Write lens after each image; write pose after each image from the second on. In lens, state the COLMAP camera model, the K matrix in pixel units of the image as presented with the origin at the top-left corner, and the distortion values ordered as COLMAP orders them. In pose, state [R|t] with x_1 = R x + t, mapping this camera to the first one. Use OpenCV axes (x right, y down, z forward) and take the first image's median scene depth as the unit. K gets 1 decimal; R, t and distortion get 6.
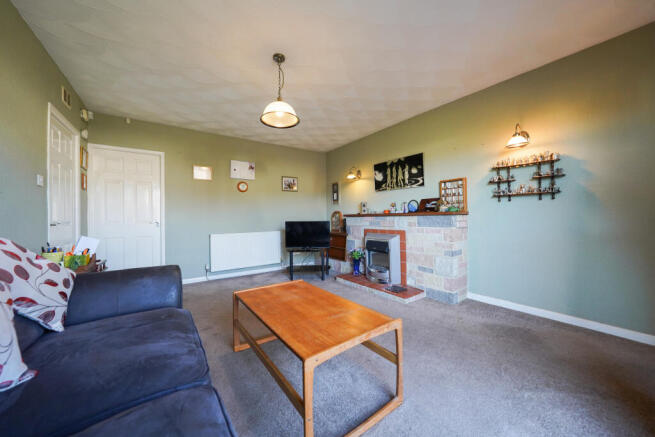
lens RADIAL K [[232.4, 0, 323.9], [0, 232.4, 216.7], [0, 0, 1]] dist [-0.001699, -0.000077]
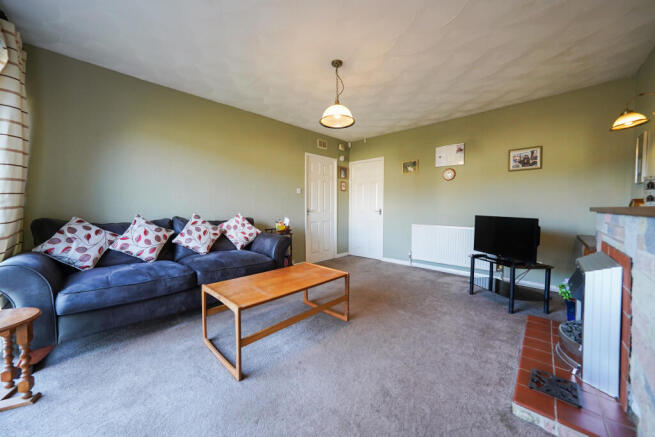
lens RADIAL K [[232.4, 0, 323.9], [0, 232.4, 216.7], [0, 0, 1]] dist [-0.001699, -0.000077]
pose [[0.210940, 0.053628, -0.976027, 0.551654], [-0.001996, 0.998515, 0.054432, -0.018529], [0.977497, -0.009533, 0.210734, 0.440781]]
